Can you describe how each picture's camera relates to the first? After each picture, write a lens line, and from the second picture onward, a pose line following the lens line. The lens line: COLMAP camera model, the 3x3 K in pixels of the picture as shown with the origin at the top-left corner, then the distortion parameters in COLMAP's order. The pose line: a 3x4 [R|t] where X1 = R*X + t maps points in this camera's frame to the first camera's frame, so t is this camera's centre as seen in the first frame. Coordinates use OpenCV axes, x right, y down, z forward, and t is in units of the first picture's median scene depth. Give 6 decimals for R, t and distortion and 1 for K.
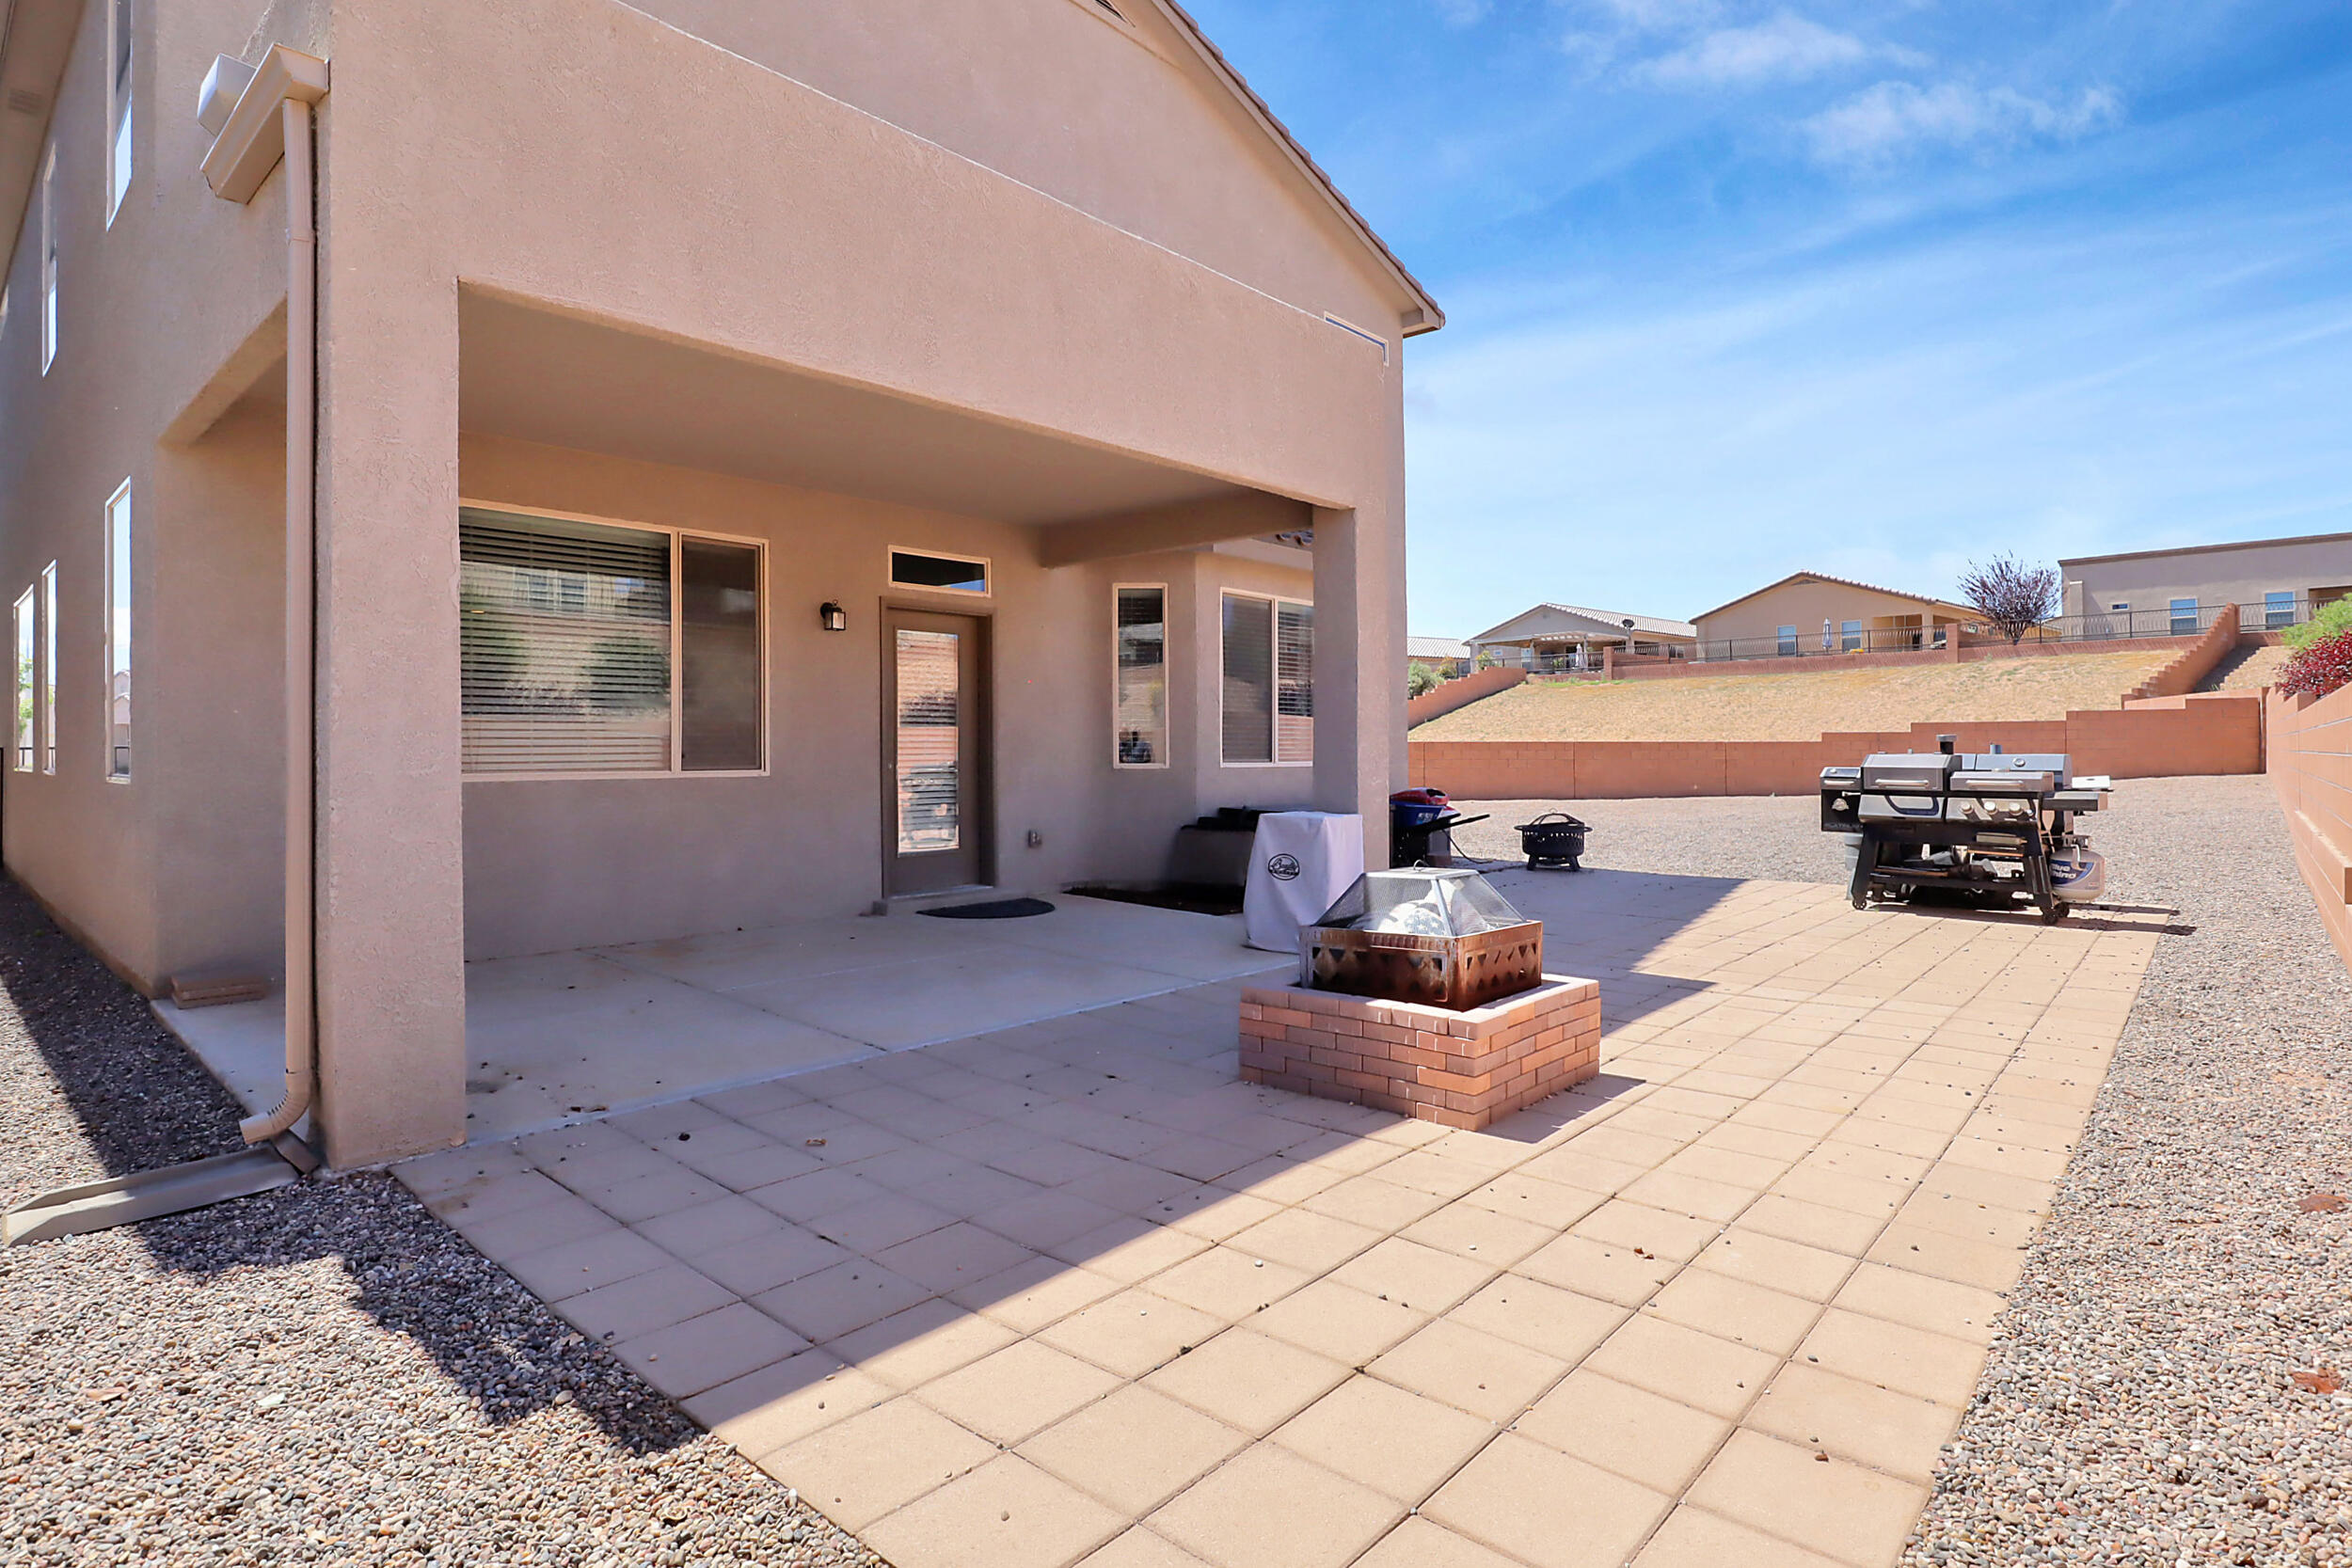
lens RADIAL K [[1221.6, 0, 1192.3], [0, 1221.6, 772.9], [0, 0, 1]] dist [-0.037317, -0.000384]
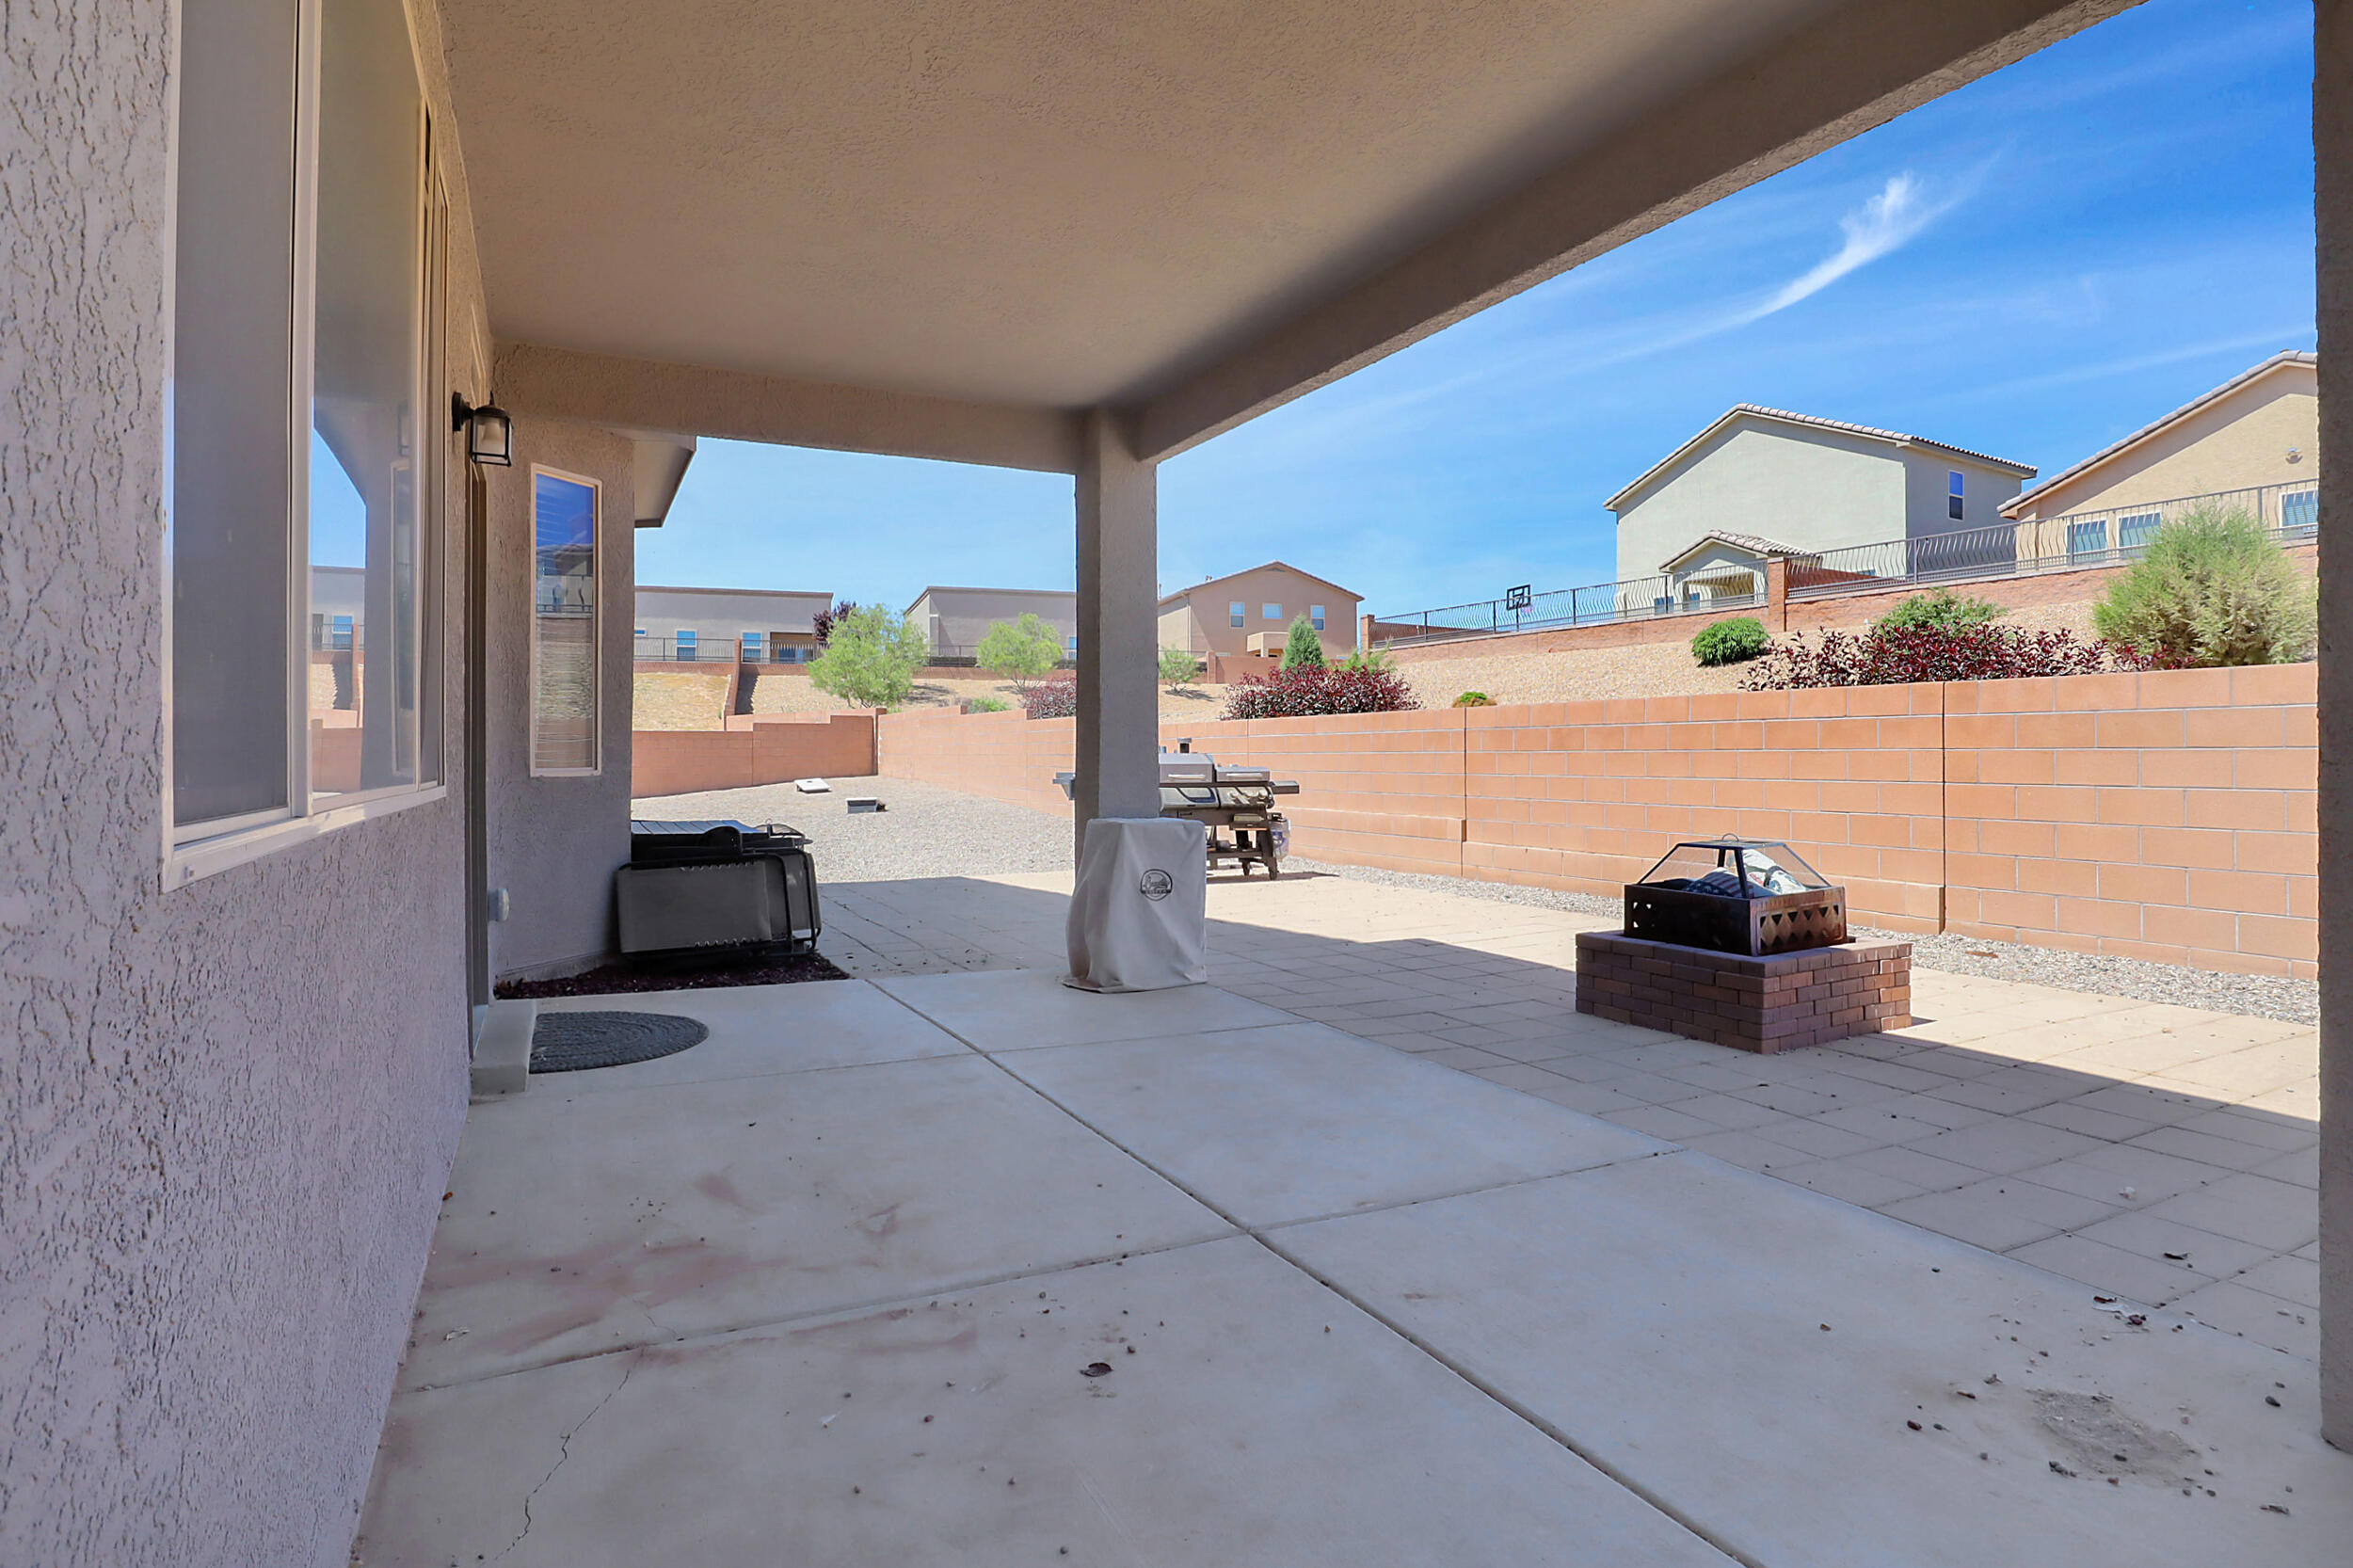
lens RADIAL K [[1222.2, 0, 1188.2], [0, 1222.2, 772.9], [0, 0, 1]] dist [-0.037317, -0.000384]
pose [[0.355258, -0.012772, 0.934681, -0.583047], [0.022753, 0.999729, 0.005013, -0.002089], [-0.934491, 0.019486, 0.355452, 0.579703]]
